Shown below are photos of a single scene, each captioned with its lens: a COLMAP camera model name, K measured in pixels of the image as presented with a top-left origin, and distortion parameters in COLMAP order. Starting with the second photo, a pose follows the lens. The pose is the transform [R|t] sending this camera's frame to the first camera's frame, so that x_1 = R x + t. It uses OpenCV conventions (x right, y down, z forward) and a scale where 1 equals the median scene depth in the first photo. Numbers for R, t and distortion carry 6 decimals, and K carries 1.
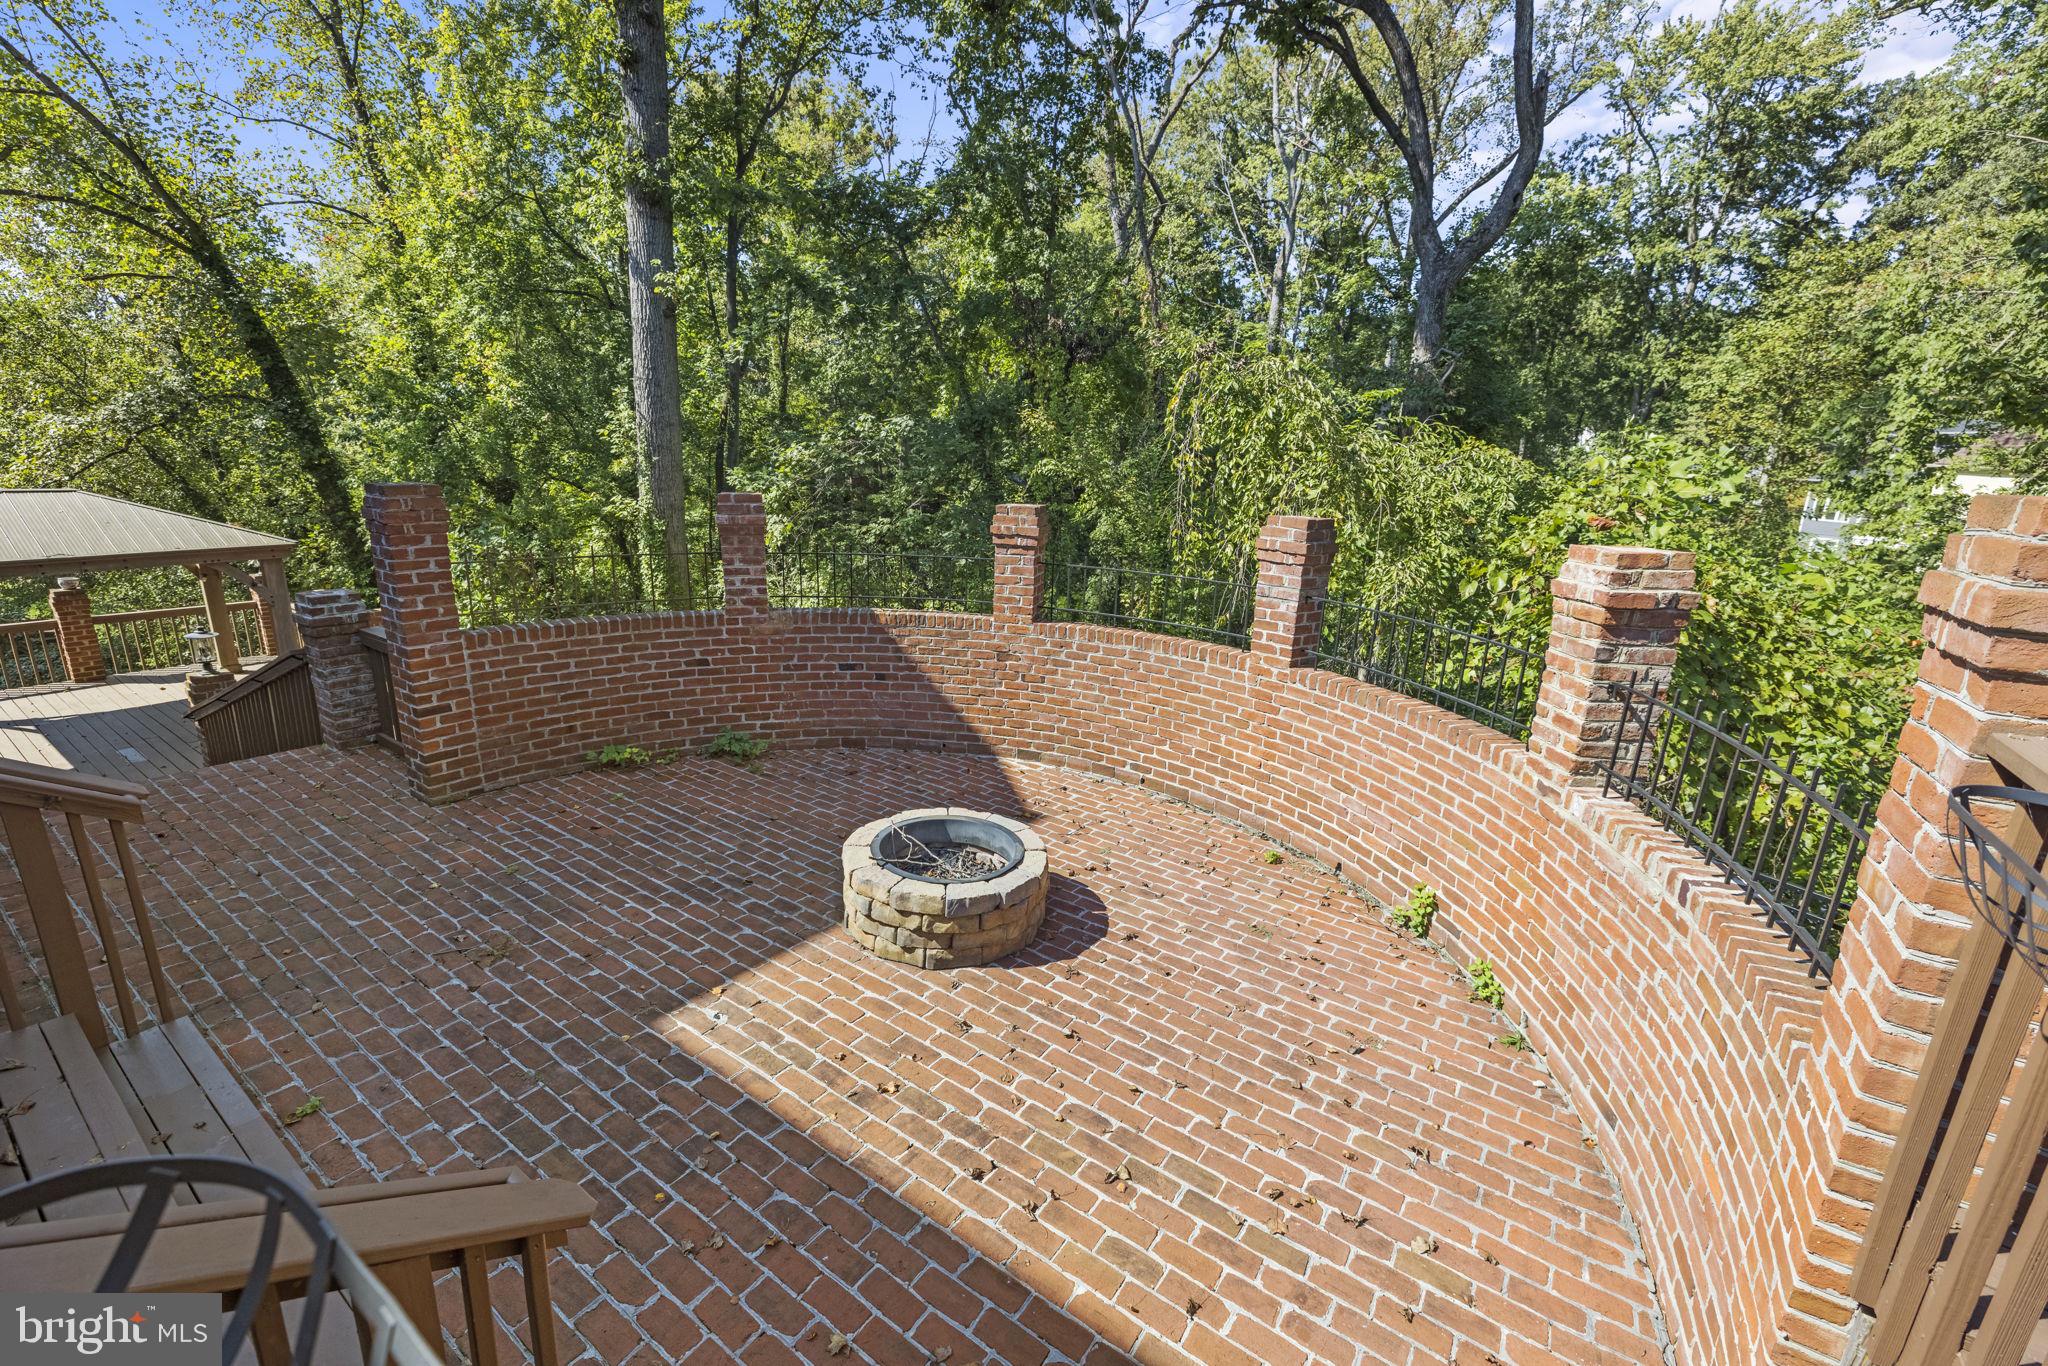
lens RADIAL K [[863.9, 0, 1024.0], [0, 863.9, 683.0], [0, 0, 1]] dist [0.000911, 0.000105]
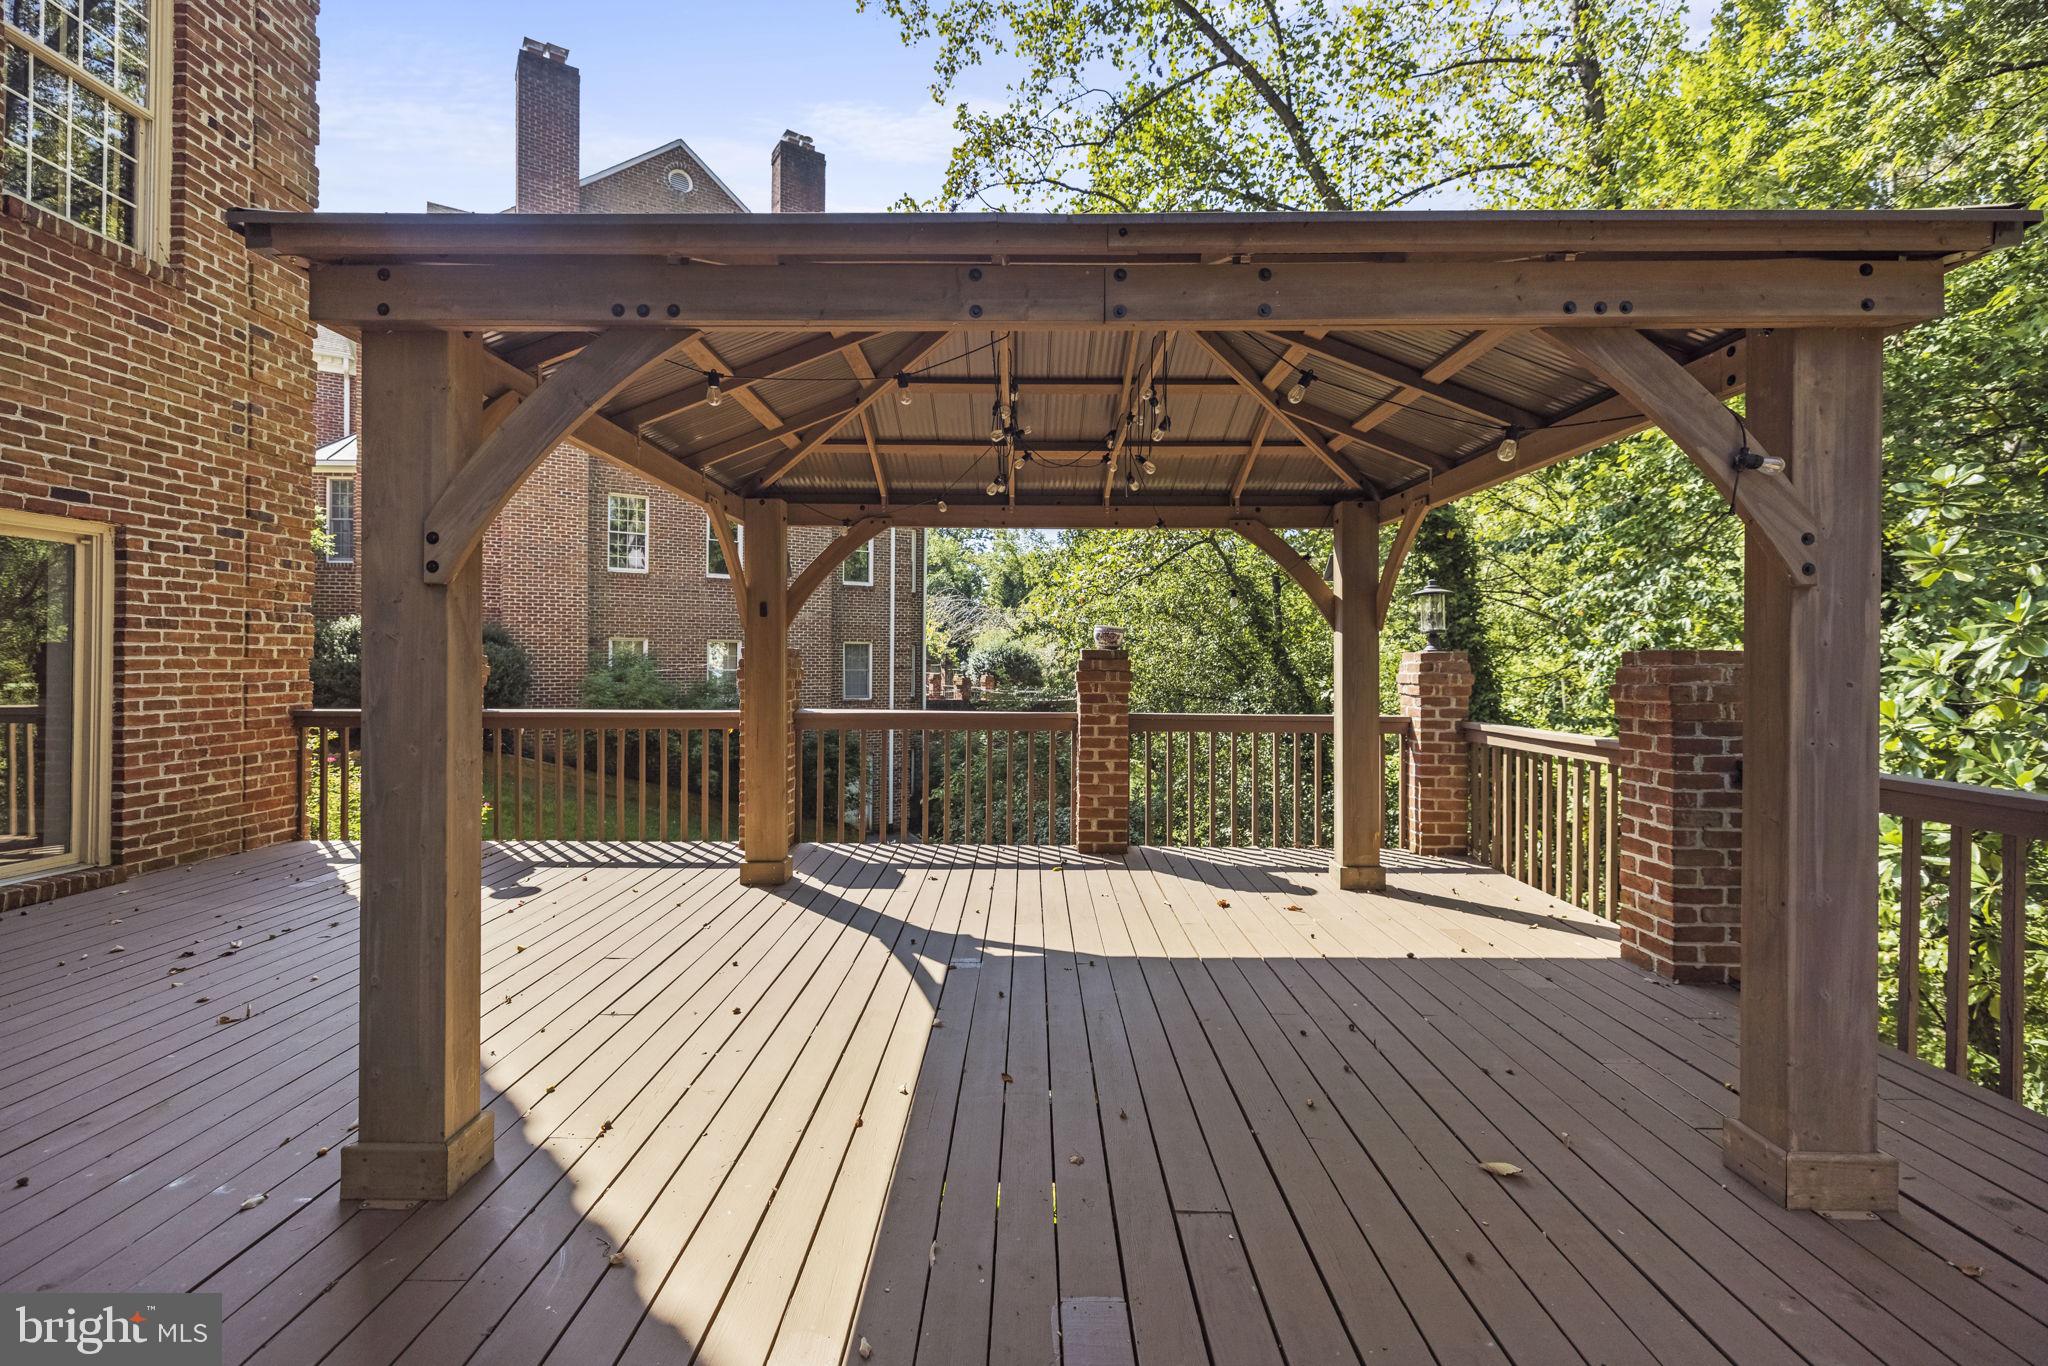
lens RADIAL K [[863.9, 0, 1024.0], [0, 863.9, 683.0], [0, 0, 1]] dist [0.000911, 0.000105]
pose [[0.571713, -0.026987, -0.820010, -0.501714], [-0.190610, 0.967743, -0.164743, -0.004171], [0.798005, 0.250488, 0.548127, 0.480421]]
